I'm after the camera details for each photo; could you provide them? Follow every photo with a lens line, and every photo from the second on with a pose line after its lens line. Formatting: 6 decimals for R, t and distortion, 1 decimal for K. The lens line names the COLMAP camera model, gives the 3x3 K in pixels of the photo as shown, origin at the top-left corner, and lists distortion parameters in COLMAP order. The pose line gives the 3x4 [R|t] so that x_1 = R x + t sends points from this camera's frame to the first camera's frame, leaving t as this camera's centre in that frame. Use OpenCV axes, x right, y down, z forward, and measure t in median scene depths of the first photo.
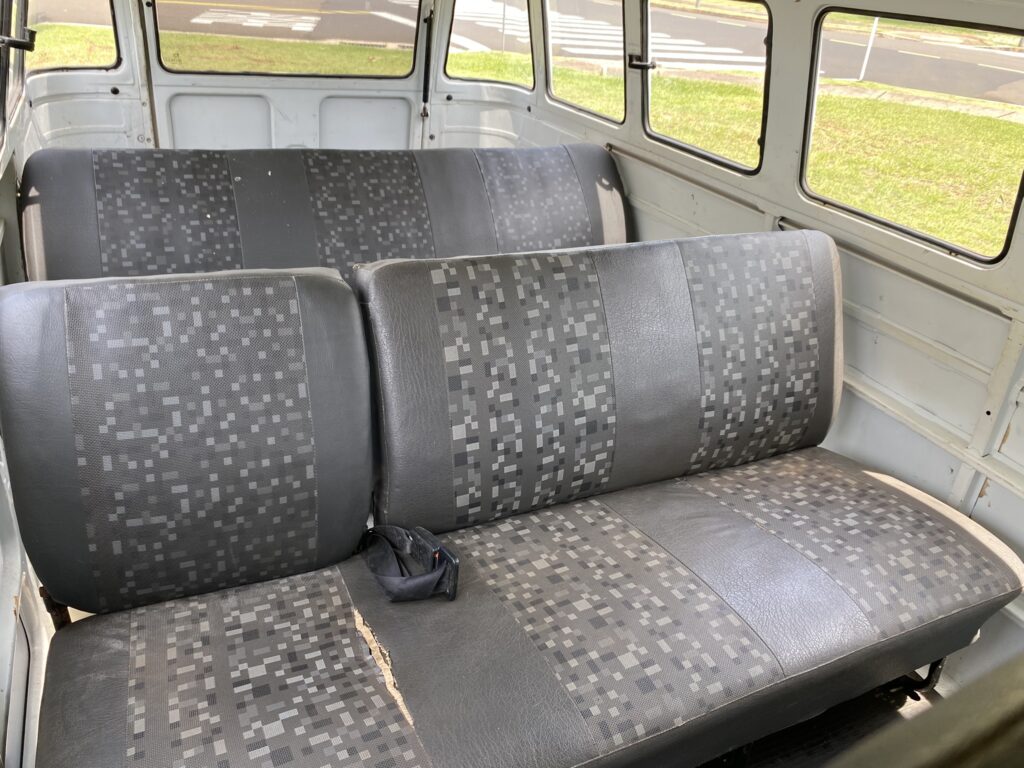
lens RADIAL K [[788.4, 0, 512.0], [0, 788.4, 384.0], [0, 0, 1]] dist [0.020694, -0.029917]
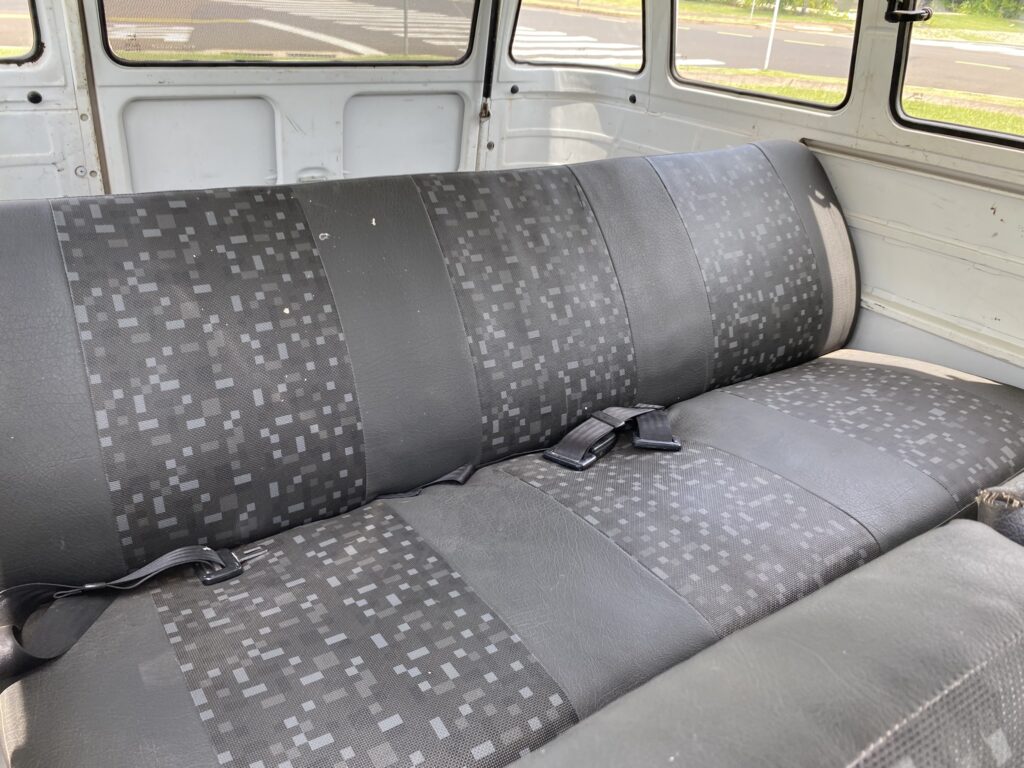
lens RADIAL K [[788.4, 0, 512.0], [0, 788.4, 384.0], [0, 0, 1]] dist [0.020694, -0.029917]
pose [[0.987430, -0.093558, 0.127393, -0.272760], [0.094428, 0.995531, -0.000789, -0.132327], [-0.126750, 0.012809, 0.991852, 0.403400]]
